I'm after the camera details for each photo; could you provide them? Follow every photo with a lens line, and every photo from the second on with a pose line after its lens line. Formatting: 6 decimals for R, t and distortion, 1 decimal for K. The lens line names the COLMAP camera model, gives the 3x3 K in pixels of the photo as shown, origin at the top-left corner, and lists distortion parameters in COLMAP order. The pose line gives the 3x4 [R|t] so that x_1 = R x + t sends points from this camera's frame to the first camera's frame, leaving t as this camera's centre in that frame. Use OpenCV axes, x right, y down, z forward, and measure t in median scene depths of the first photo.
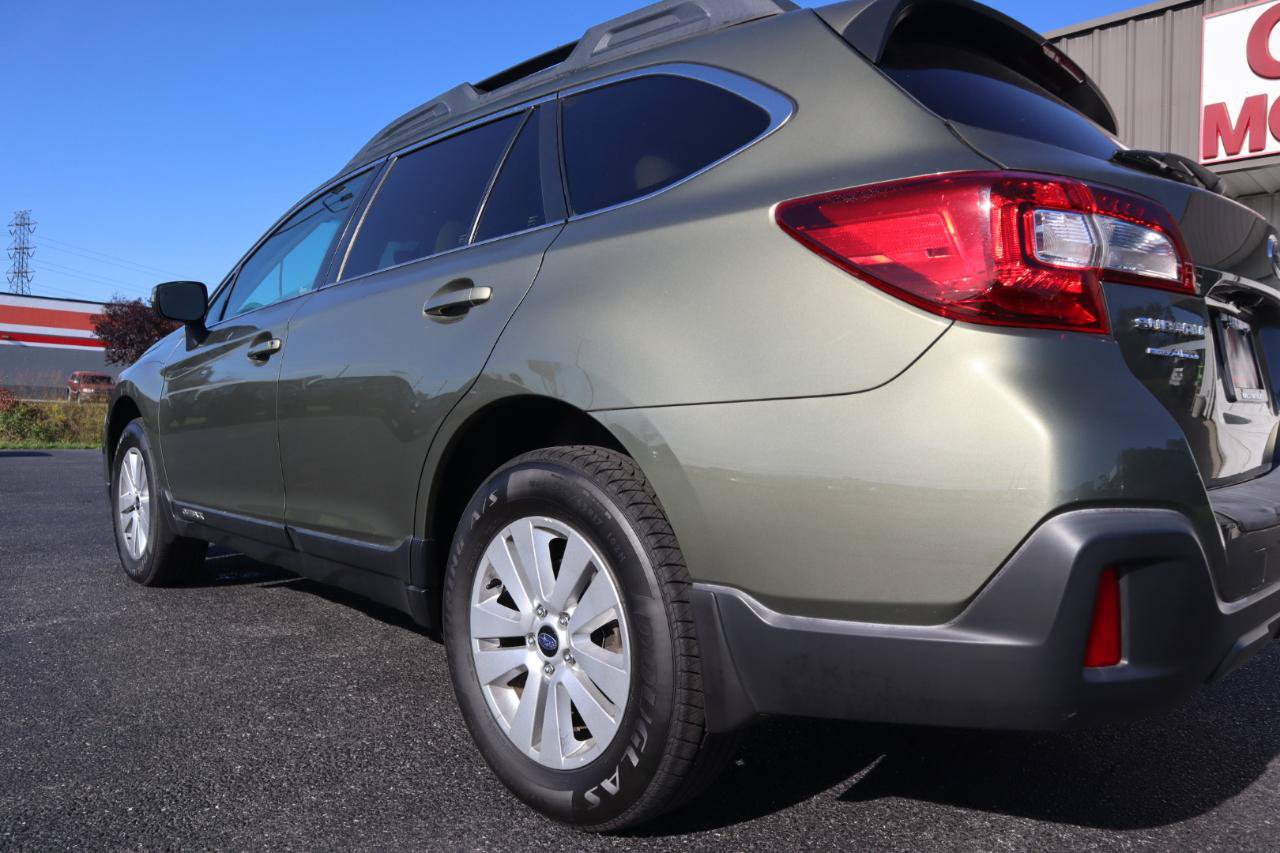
lens RADIAL K [[887.8, 0, 633.5], [0, 887.8, 434.1], [0, 0, 1]] dist [-0.117186, 0.069201]
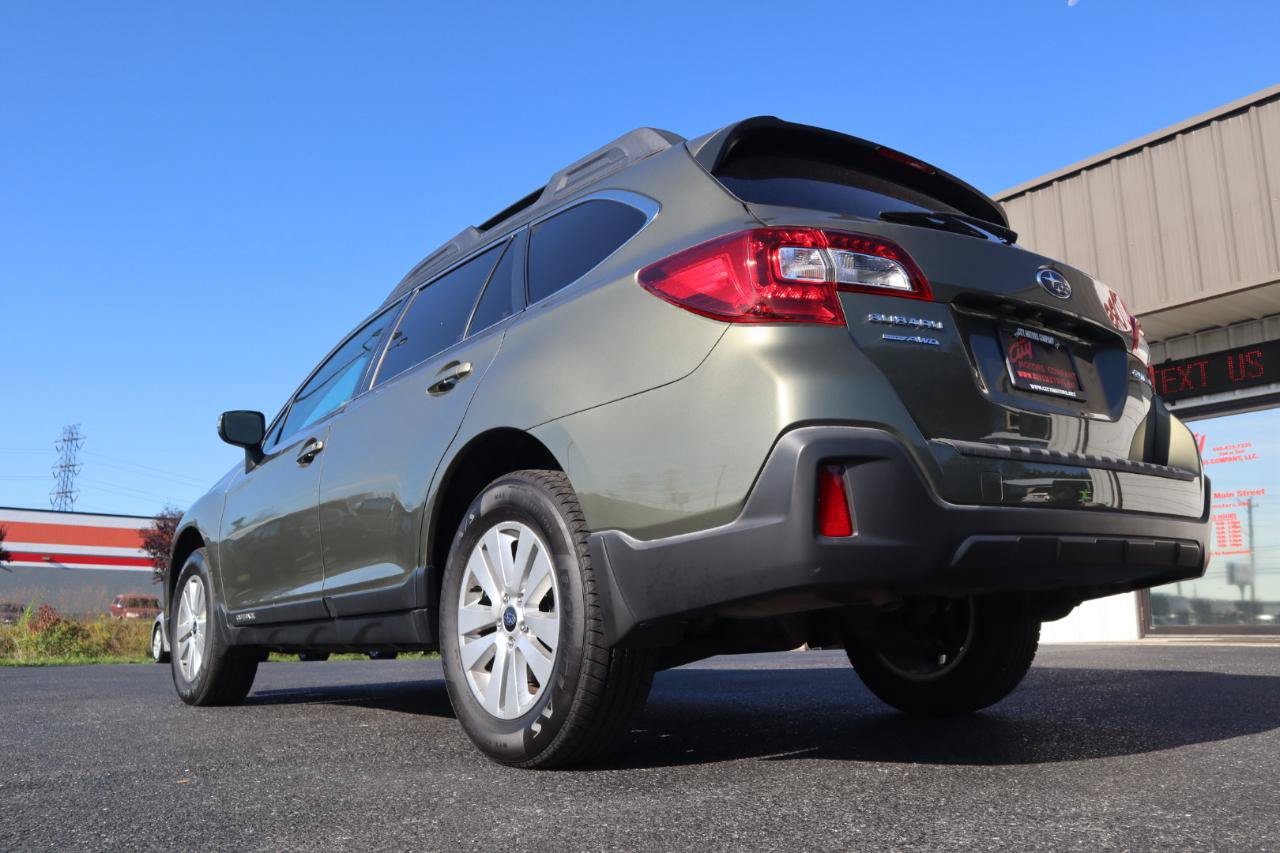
lens RADIAL K [[1060.6, 0, 640.0], [0, 1060.6, 426.5], [0, 0, 1]] dist [-0.091610, 0.117139]
pose [[0.992083, -0.063301, -0.108464, 0.254078], [0.038234, 0.974917, -0.219260, 0.282768], [0.119623, 0.213377, 0.969619, -0.487496]]
